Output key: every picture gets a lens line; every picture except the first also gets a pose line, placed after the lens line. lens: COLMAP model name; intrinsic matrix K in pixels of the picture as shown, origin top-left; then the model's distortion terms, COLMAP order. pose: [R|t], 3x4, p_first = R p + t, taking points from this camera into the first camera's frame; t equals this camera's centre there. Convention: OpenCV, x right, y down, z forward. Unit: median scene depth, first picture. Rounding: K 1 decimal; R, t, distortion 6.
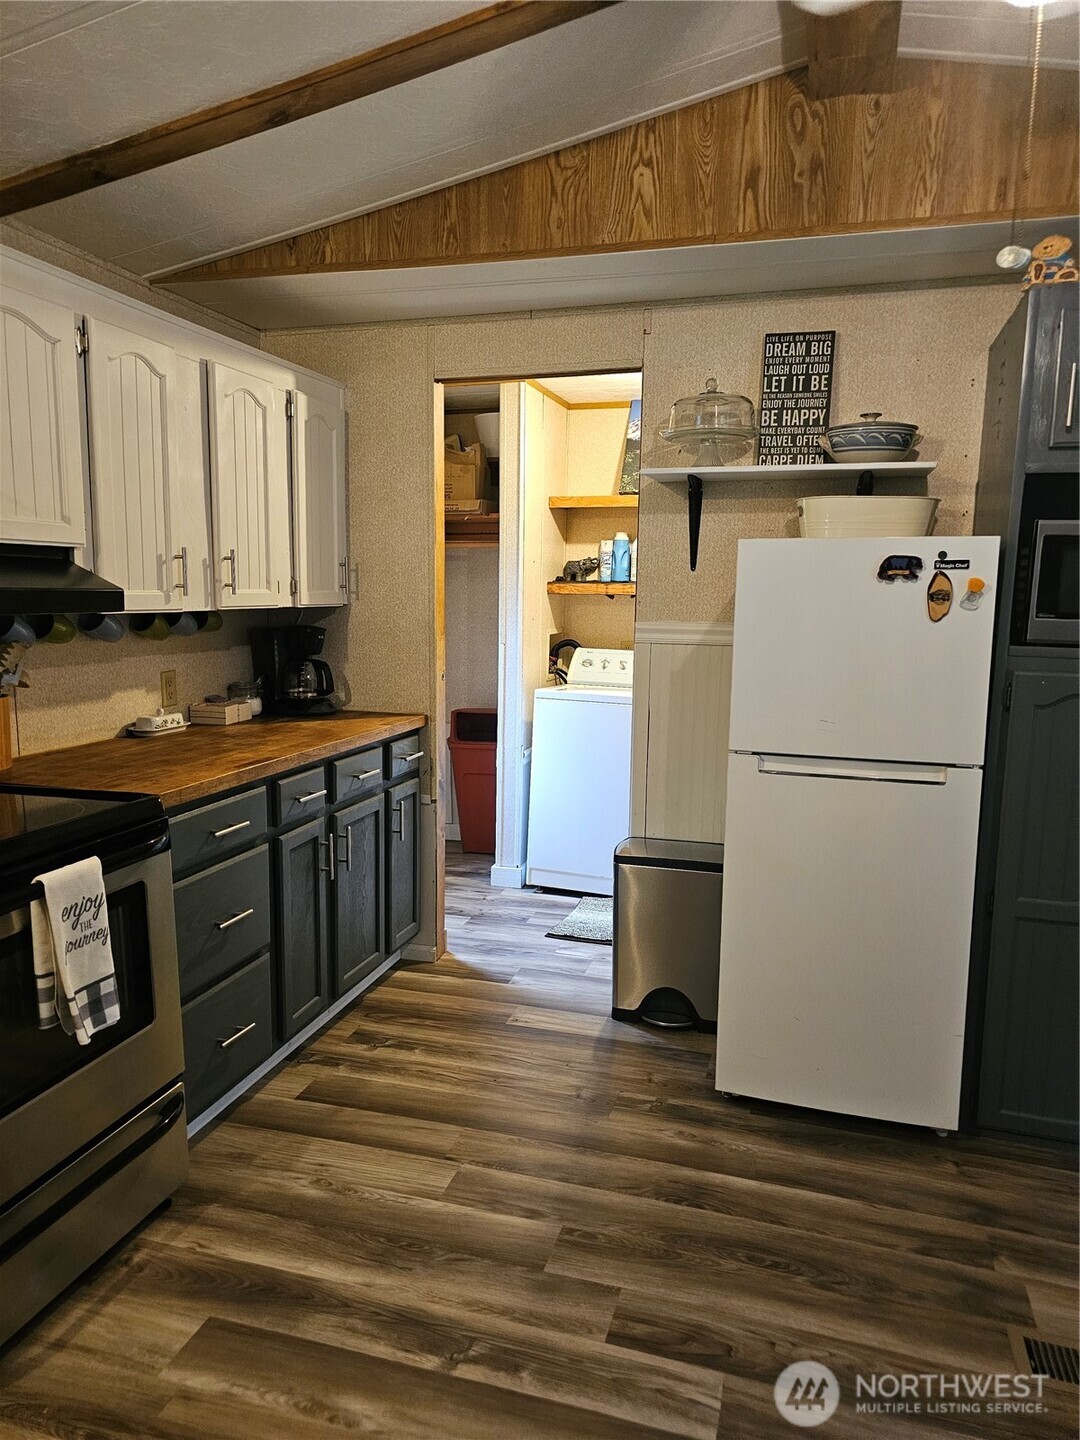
lens RADIAL K [[982.2, 0, 537.9], [0, 982.2, 726.9], [0, 0, 1]] dist [0.031100, -0.021471]
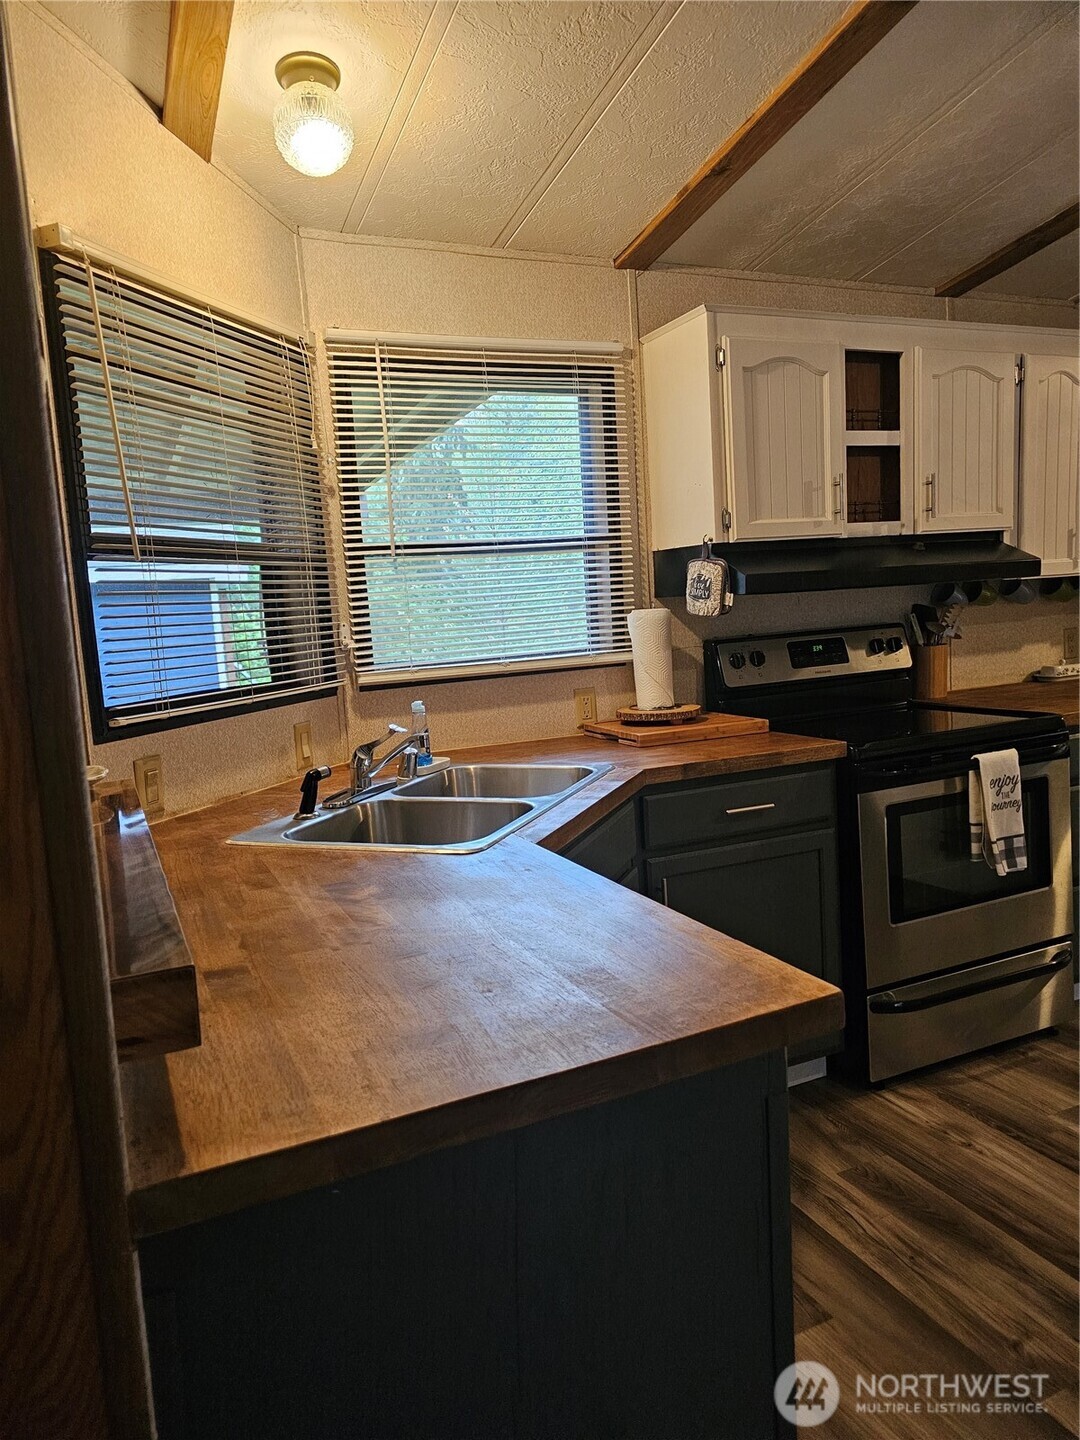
lens RADIAL K [[982.2, 0, 528.7], [0, 982.2, 717.5], [0, 0, 1]] dist [0.031100, -0.021471]
pose [[0.662646, 0.041185, -0.747800, 0.141058], [-0.042184, 0.998954, 0.017637, 0.091530], [0.747744, 0.019859, 0.663690, -0.442973]]
